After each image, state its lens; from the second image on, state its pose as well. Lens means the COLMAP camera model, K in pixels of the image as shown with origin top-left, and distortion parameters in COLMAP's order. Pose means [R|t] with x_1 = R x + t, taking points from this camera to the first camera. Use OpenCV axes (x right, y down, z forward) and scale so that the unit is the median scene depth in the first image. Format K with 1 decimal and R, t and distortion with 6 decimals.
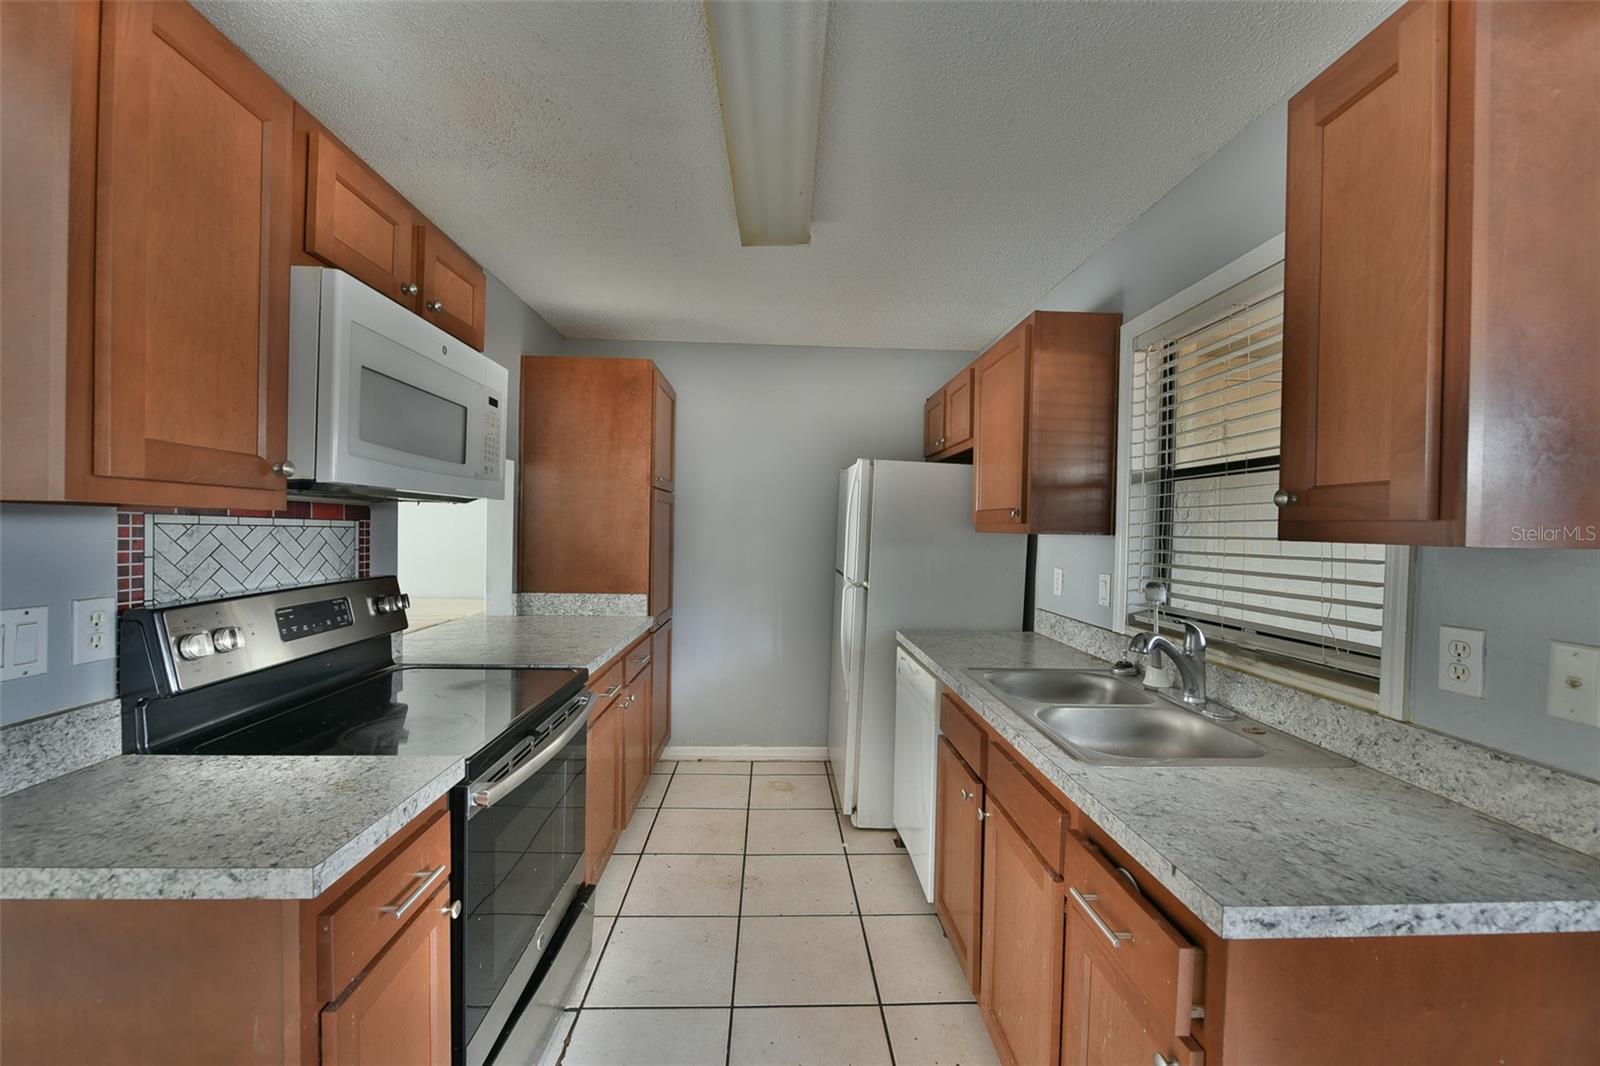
lens RADIAL K [[638.4, 0, 800.0], [0, 638.4, 533.0], [0, 0, 1]] dist [-0.006719, -0.000411]
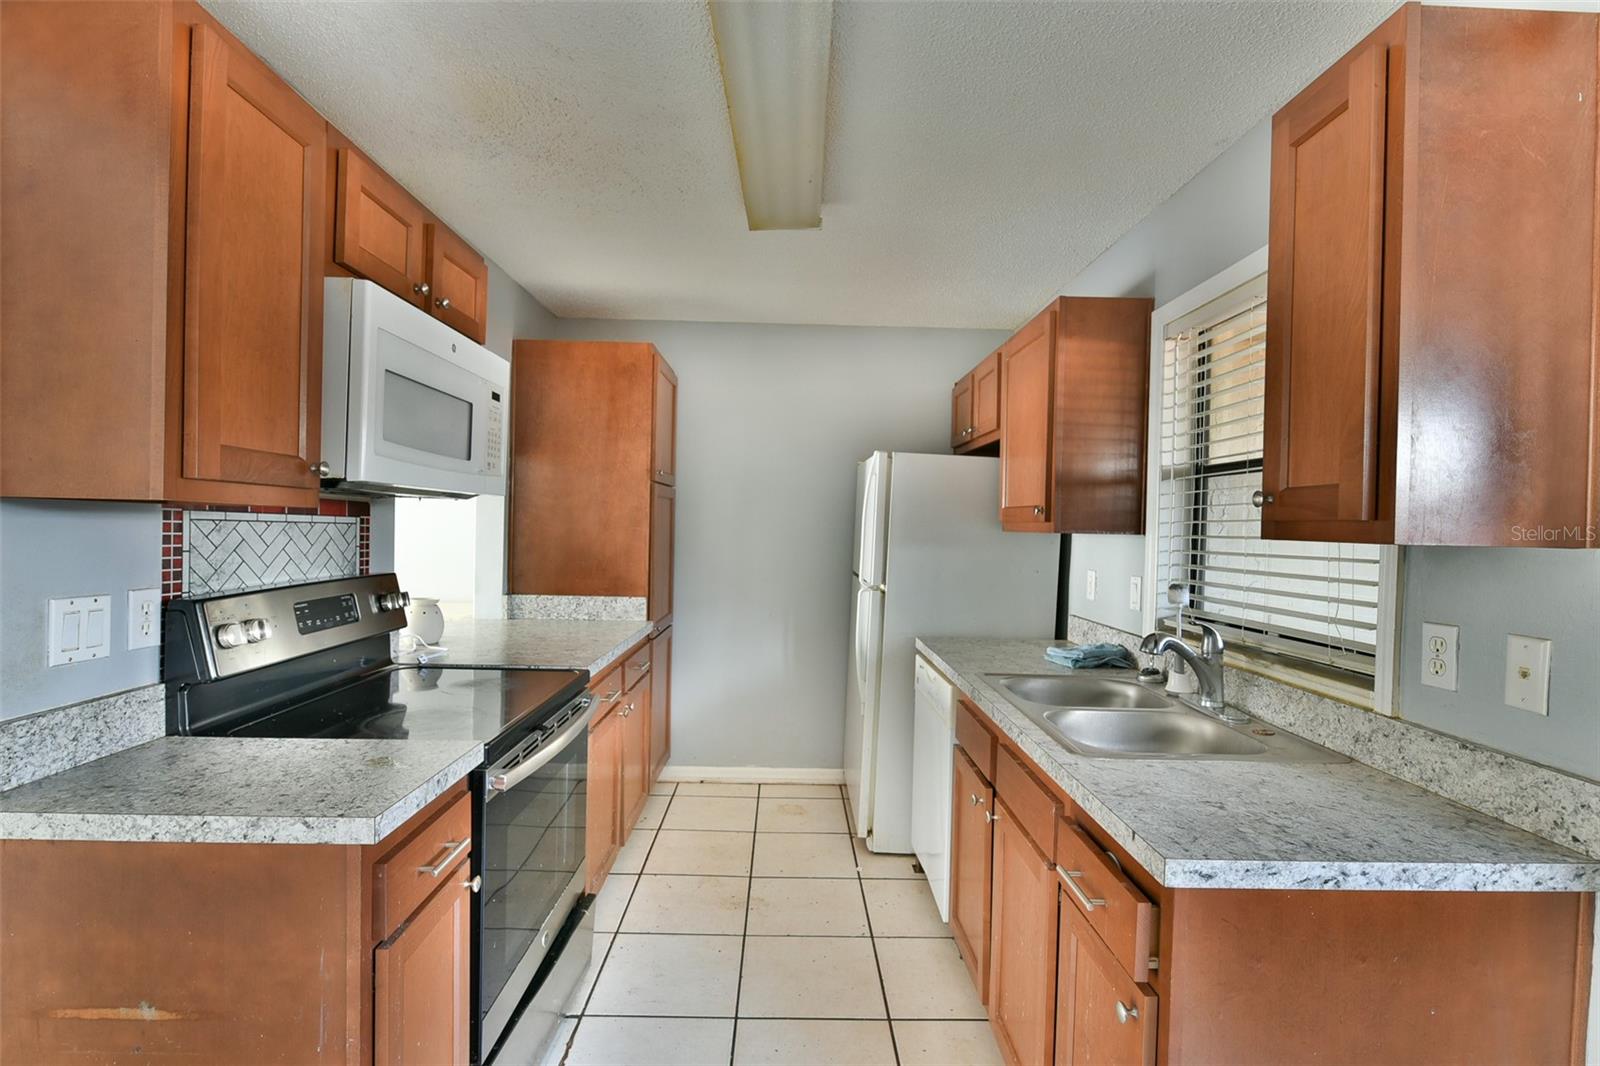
lens RADIAL K [[759.4, 0, 800.0], [0, 759.4, 533.0], [0, 0, 1]] dist [0.000314, 0.000114]
pose [[0.999661, 0.003605, -0.025802, 0.020794], [-0.003578, 0.999993, 0.001101, 0.002013], [0.025806, -0.001008, 0.999666, -0.180490]]
